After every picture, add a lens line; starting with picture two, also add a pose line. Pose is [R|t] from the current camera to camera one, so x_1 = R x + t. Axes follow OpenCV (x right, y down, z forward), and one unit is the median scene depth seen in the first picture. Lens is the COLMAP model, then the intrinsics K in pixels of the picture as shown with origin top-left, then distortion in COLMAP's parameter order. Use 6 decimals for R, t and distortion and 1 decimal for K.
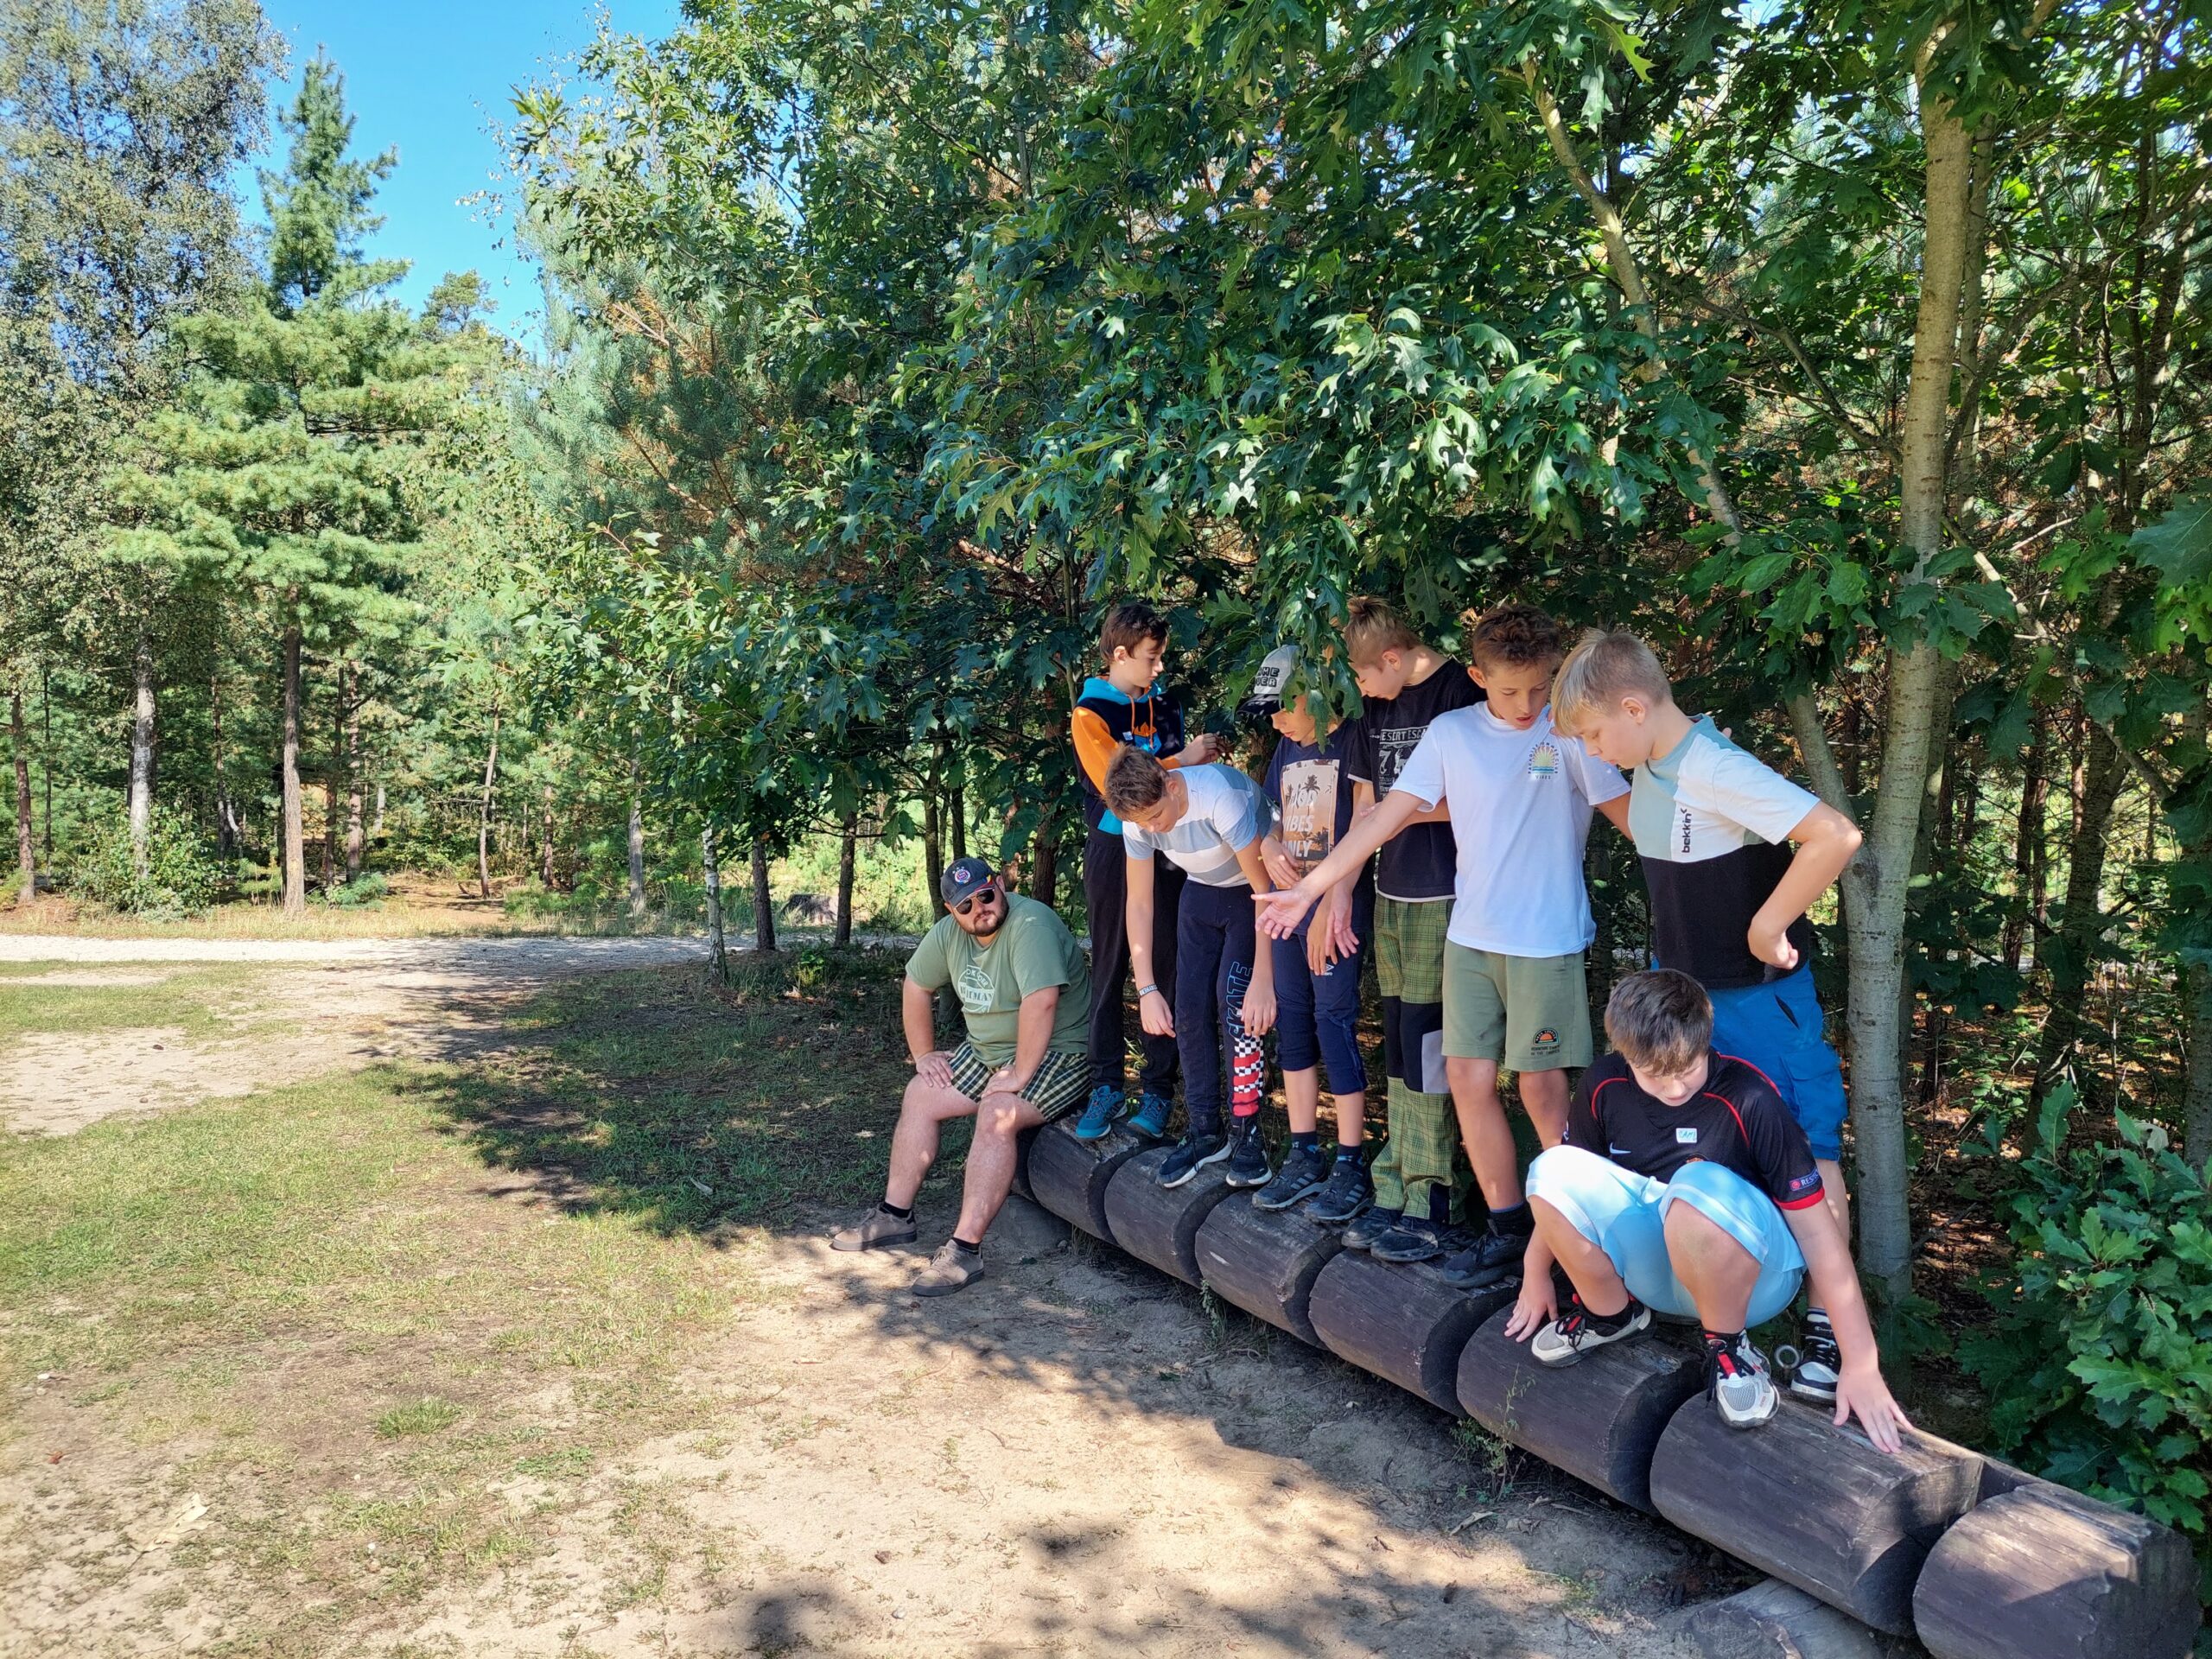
lens RADIAL K [[1589.9, 0, 1106.0], [0, 1589.9, 829.5], [0, 0, 1]] dist [0.018960, 0.001111]
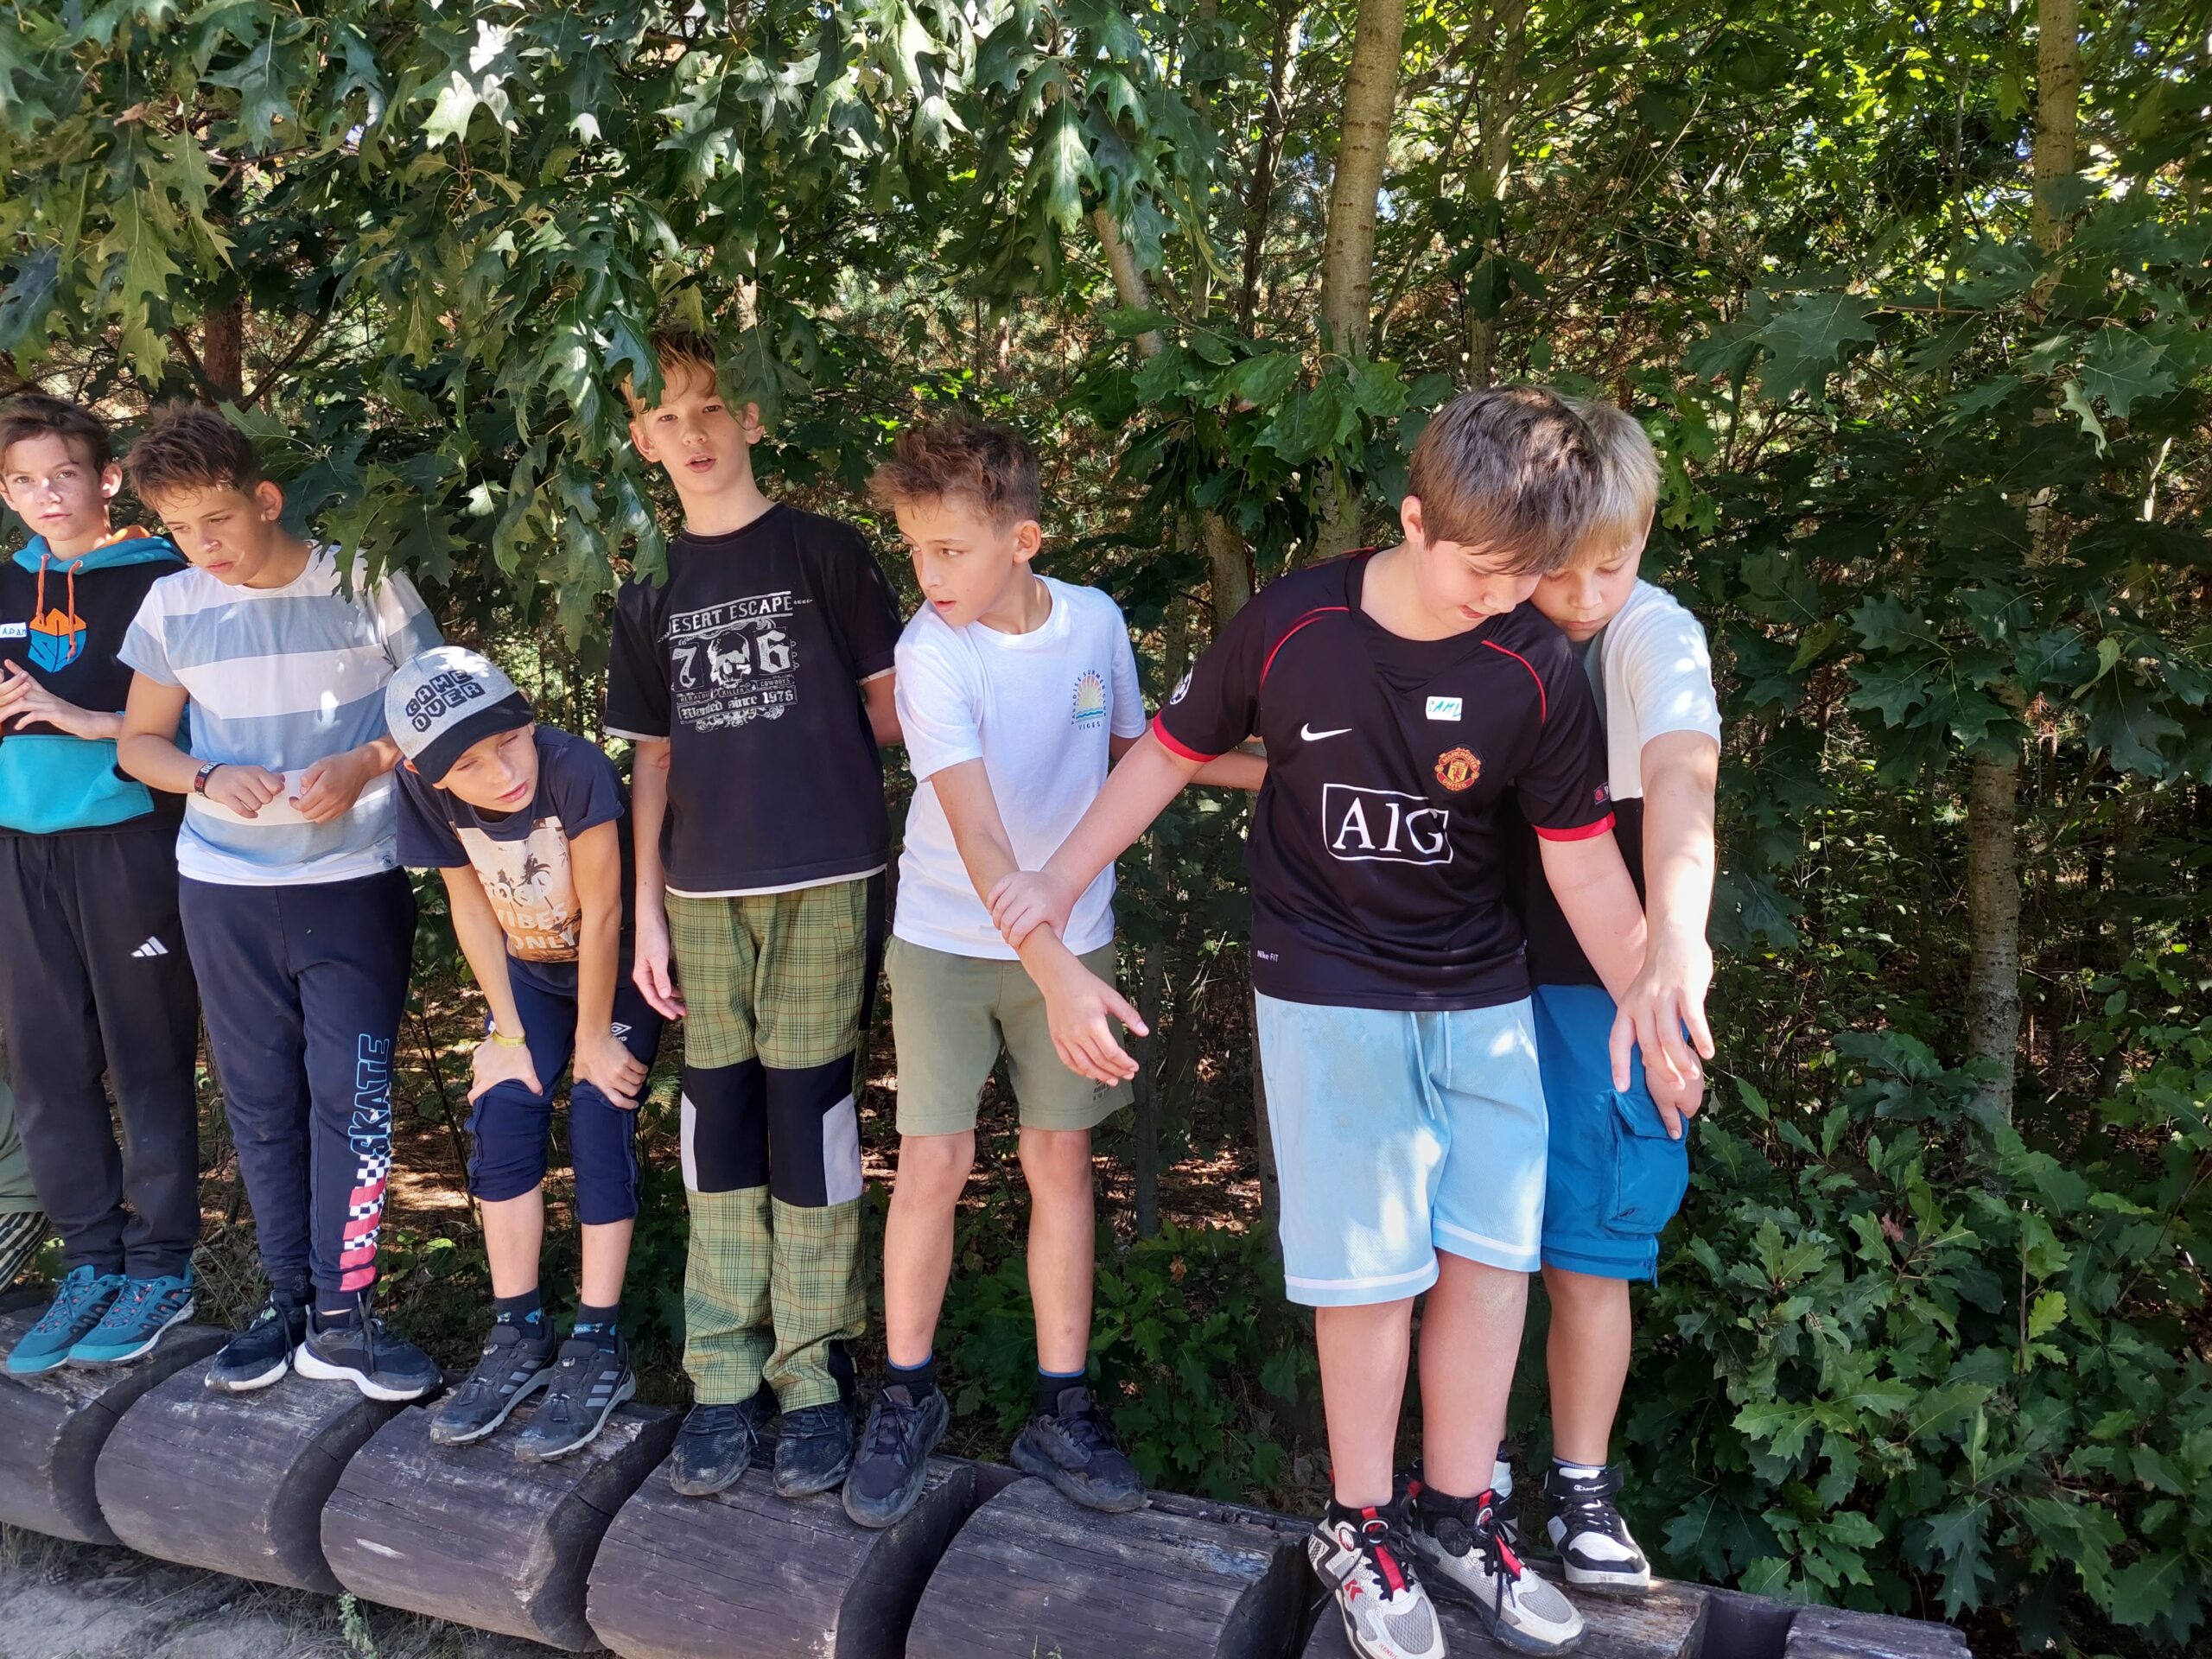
lens RADIAL K [[1589.9, 0, 1106.0], [0, 1589.9, 829.5], [0, 0, 1]] dist [0.018960, 0.001111]
pose [[0.782462, -0.062036, 0.619601, -0.079868], [0.047018, 0.998071, 0.040552, 0.002470], [-0.620921, -0.002598, 0.783869, 0.473294]]
